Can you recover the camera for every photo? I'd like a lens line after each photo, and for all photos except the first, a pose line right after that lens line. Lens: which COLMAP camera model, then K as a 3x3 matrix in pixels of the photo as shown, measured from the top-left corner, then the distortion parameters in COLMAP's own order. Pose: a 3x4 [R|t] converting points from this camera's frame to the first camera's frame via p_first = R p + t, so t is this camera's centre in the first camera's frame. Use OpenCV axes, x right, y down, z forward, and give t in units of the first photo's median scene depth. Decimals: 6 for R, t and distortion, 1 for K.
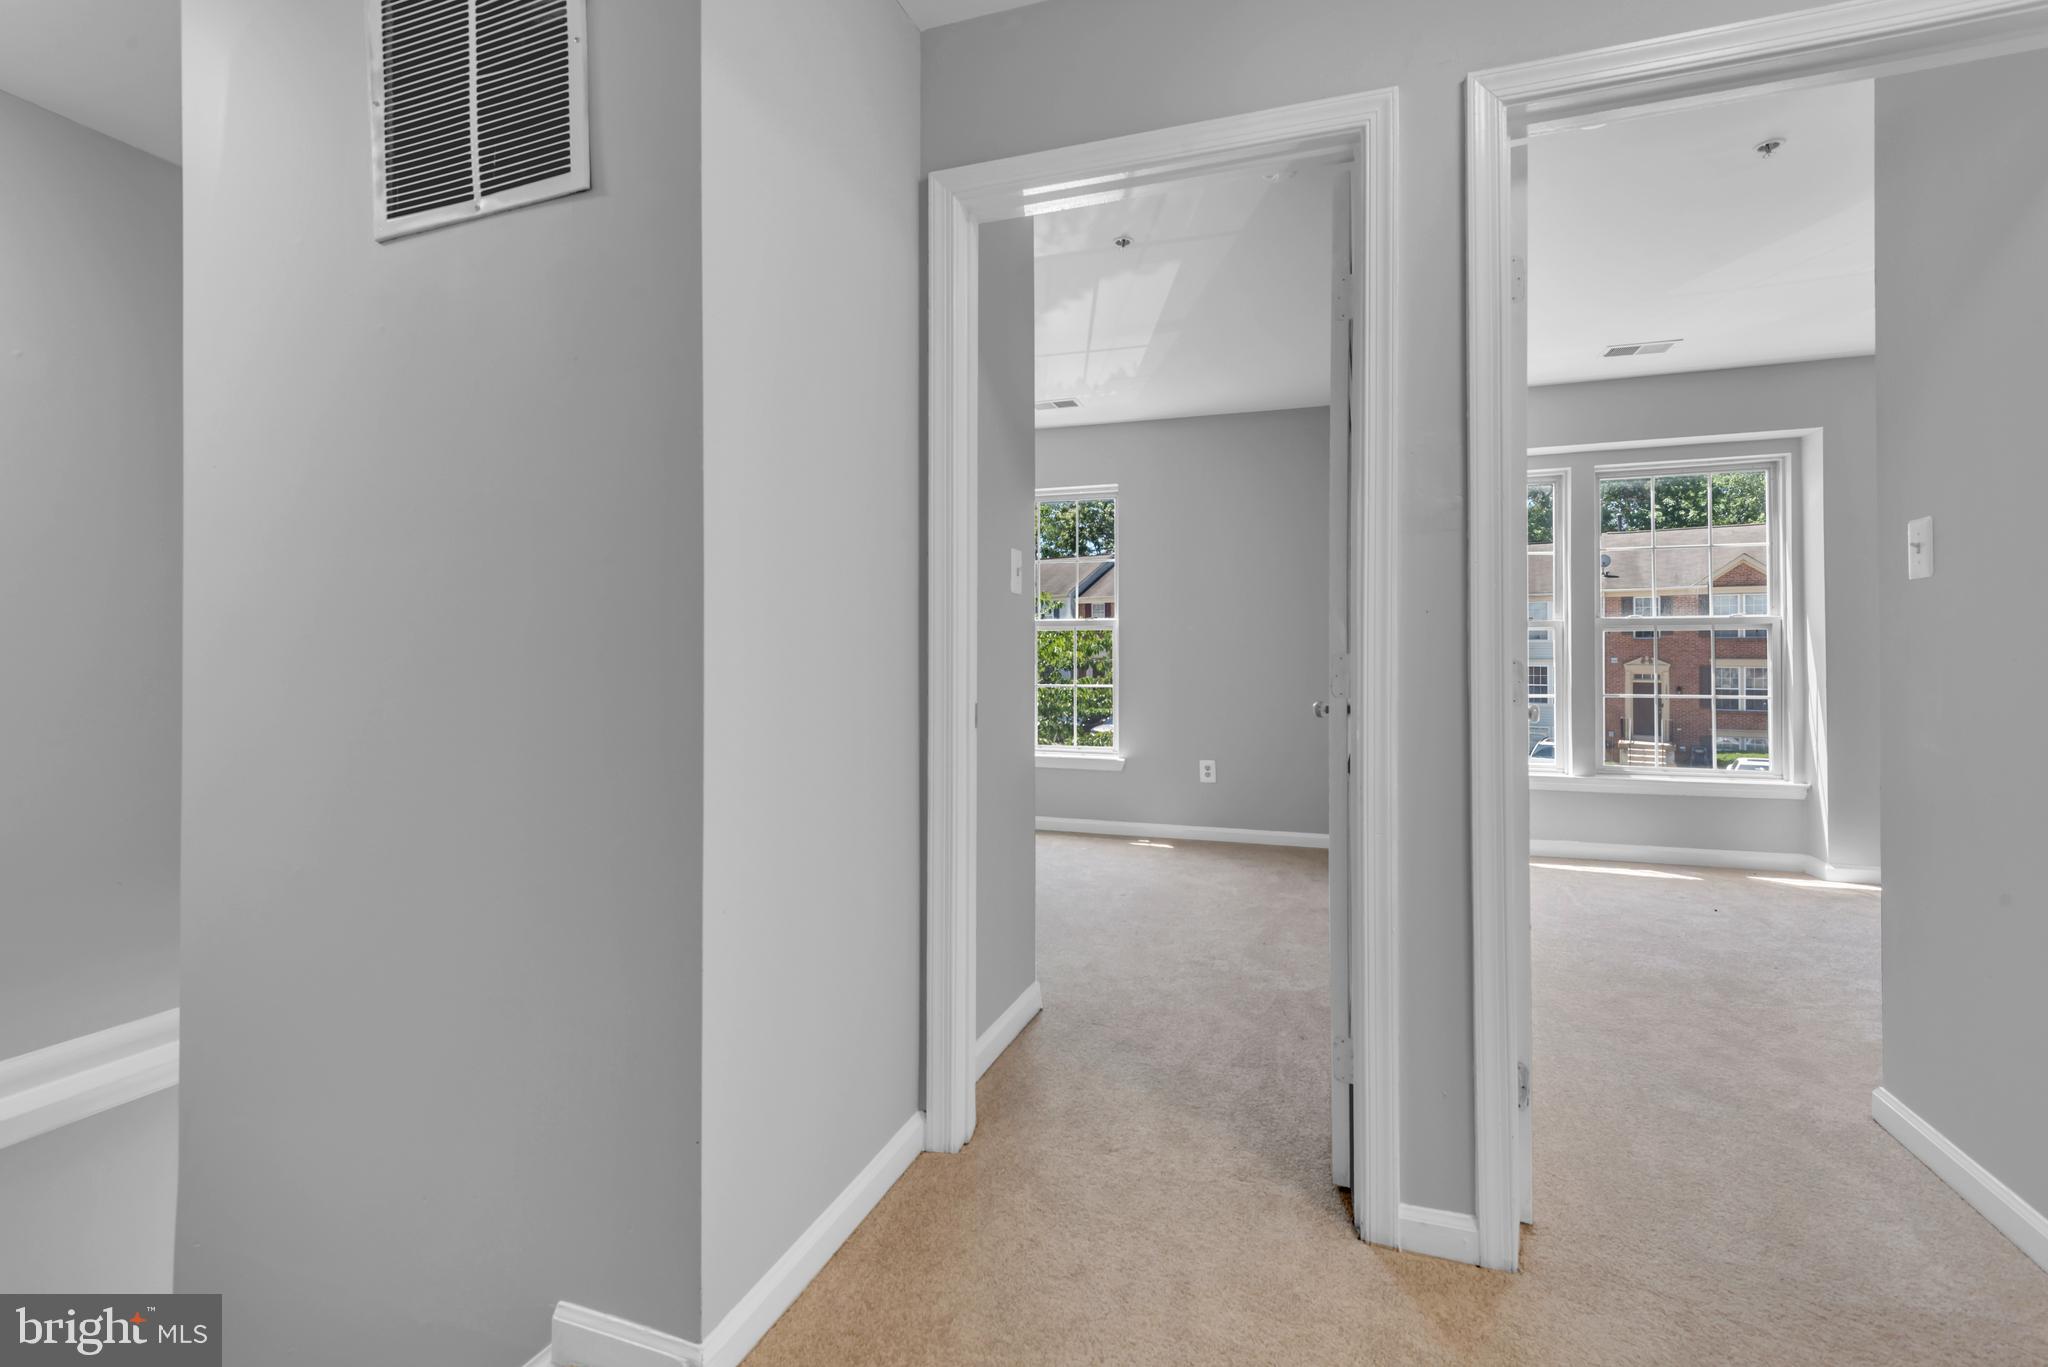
lens RADIAL K [[919.9, 0, 1022.0], [0, 919.9, 668.6], [0, 0, 1]] dist [0.018330, -0.006088]
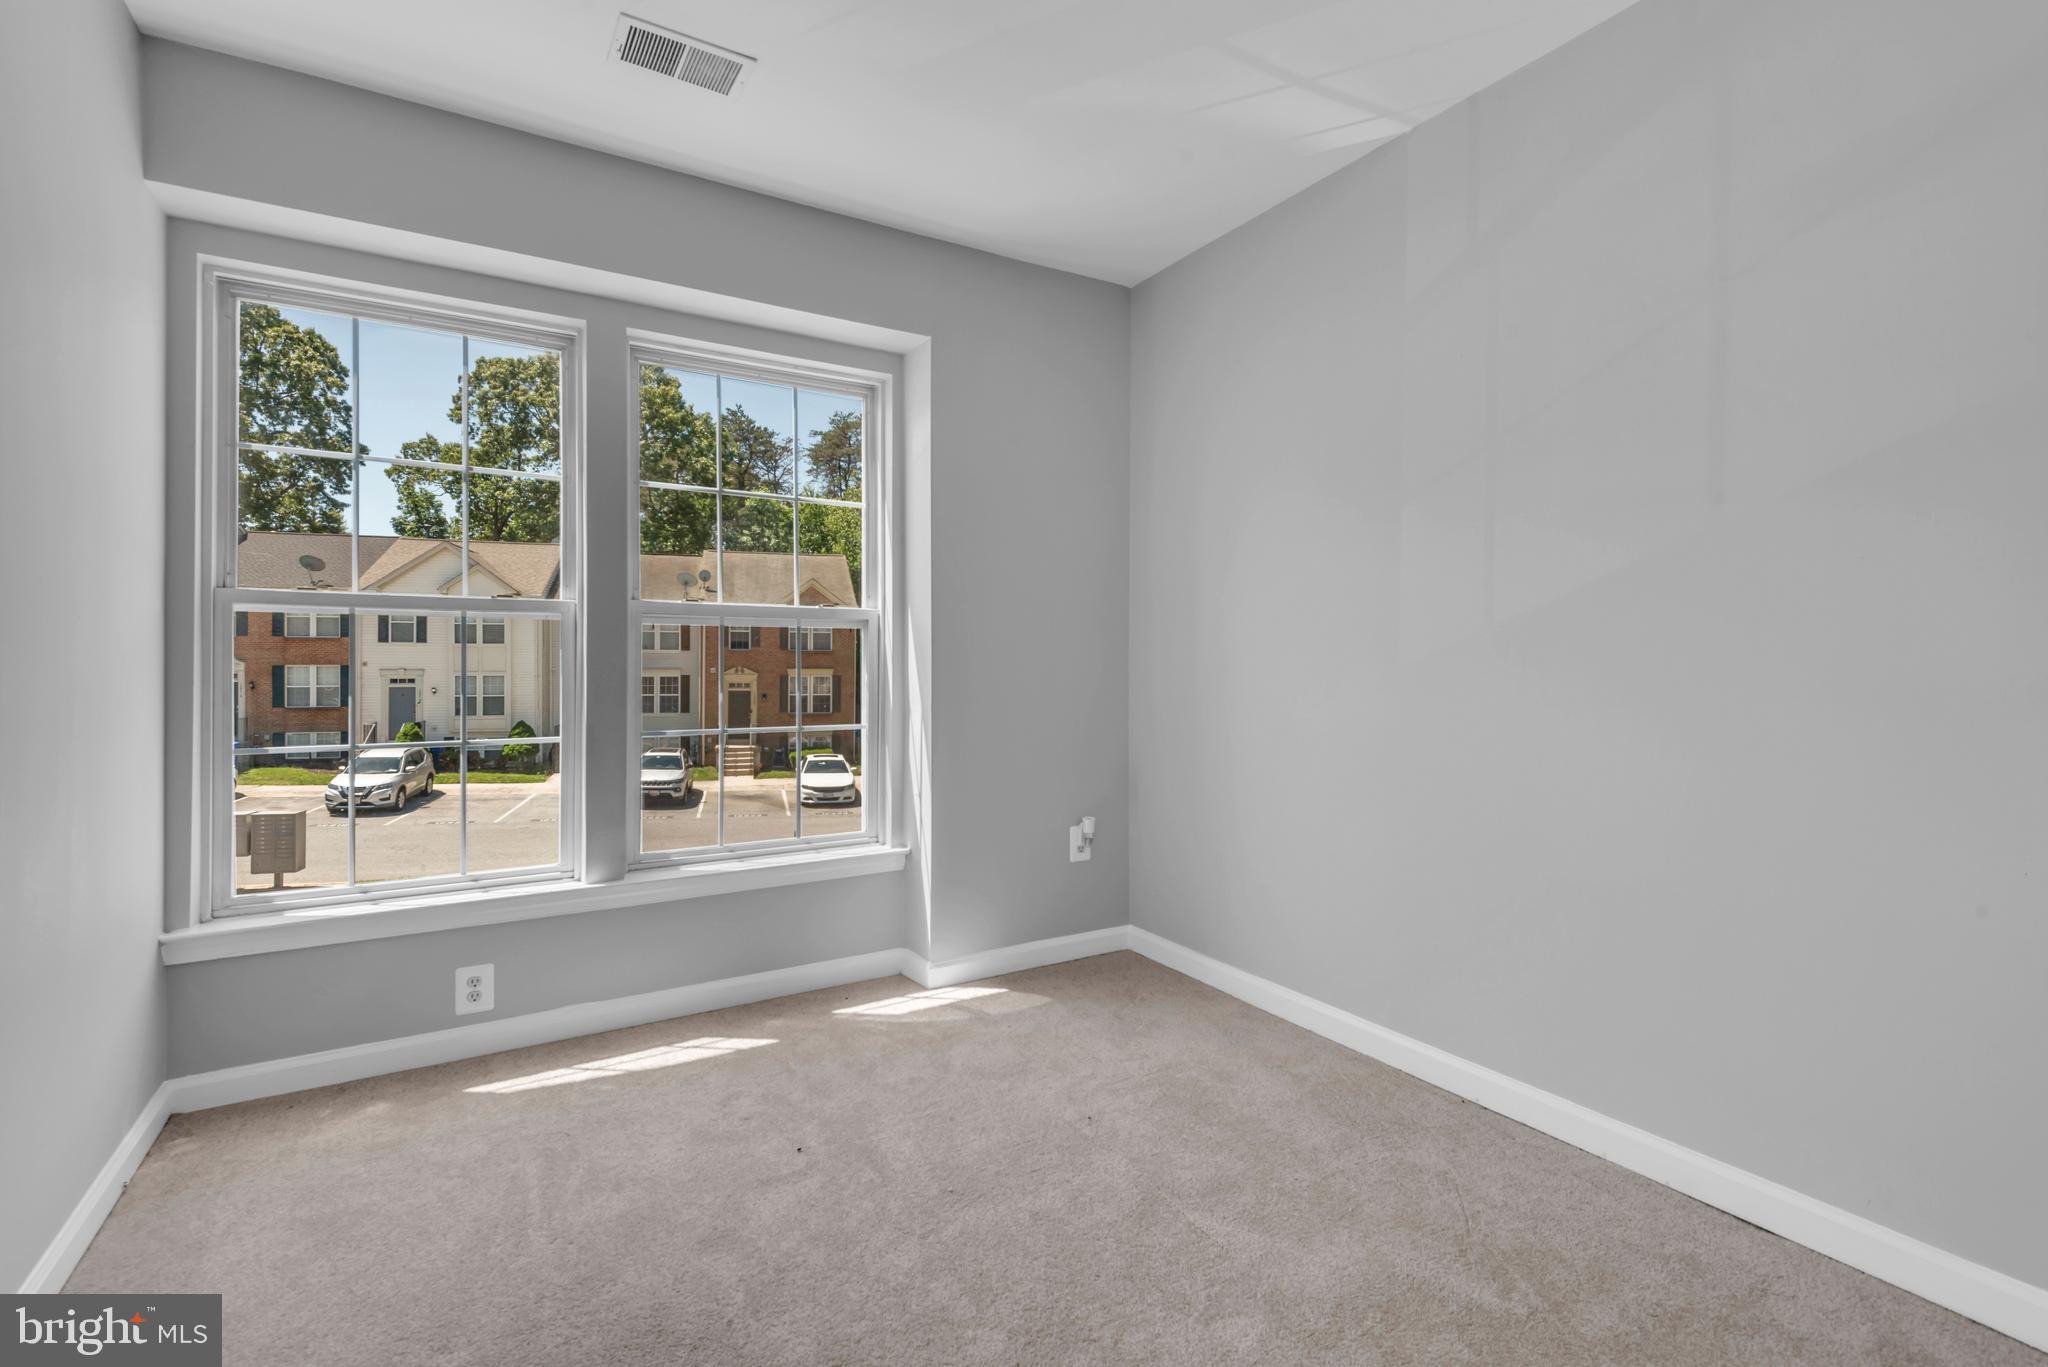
lens RADIAL K [[960.4, 0, 1027.2], [0, 960.4, 673.6], [0, 0, 1]] dist [0.013977, -0.009107]
pose [[0.633376, 0.009553, 0.773785, 0.327624], [-0.007072, 0.999953, -0.006557, -0.004017], [-0.773812, -0.001319, 0.633414, 0.453378]]
